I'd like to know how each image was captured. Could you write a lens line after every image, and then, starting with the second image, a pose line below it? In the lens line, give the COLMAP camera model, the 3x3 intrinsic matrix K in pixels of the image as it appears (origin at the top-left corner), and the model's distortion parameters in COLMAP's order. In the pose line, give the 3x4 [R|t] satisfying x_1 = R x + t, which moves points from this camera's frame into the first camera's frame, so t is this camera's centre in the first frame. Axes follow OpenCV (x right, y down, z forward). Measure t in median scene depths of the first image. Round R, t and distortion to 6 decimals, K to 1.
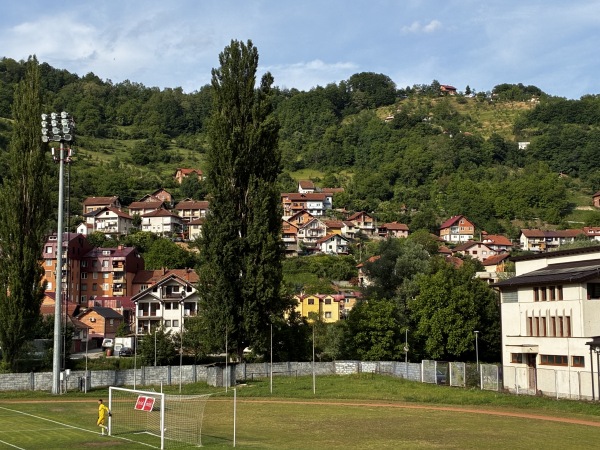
lens RADIAL K [[1007.0, 0, 300.0], [0, 1007.0, 225.0], [0, 0, 1]] dist [0.131471, -0.069611]
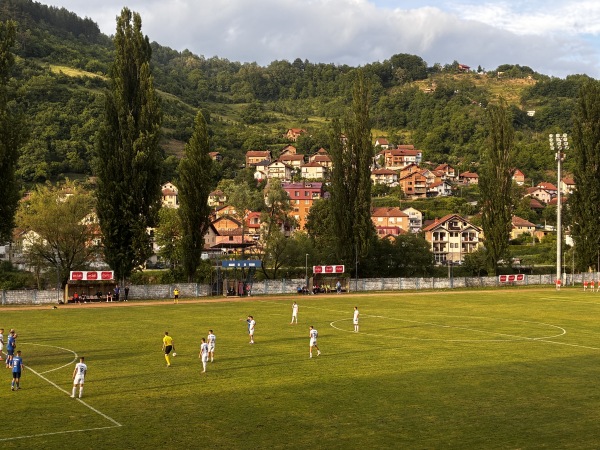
lens RADIAL K [[780.7, 0, 300.0], [0, 780.7, 225.0], [0, 0, 1]] dist [0.228361, -1.147584]
pose [[0.999822, 0.014141, 0.012509, -0.100550], [-0.015073, 0.996854, 0.077820, -0.007084], [-0.011369, -0.077994, 0.996889, -0.058772]]
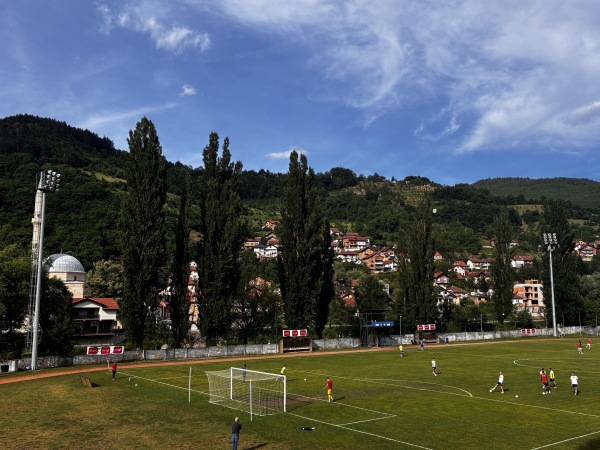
lens RADIAL K [[587.4, 0, 300.0], [0, 587.4, 225.0], [0, 0, 1]] dist [0.033244, -0.007668]
pose [[0.993891, 0.020644, 0.108421, -0.150893], [-0.016982, 0.999257, -0.034593, -0.009344], [-0.109054, 0.032541, 0.993503, -0.070588]]
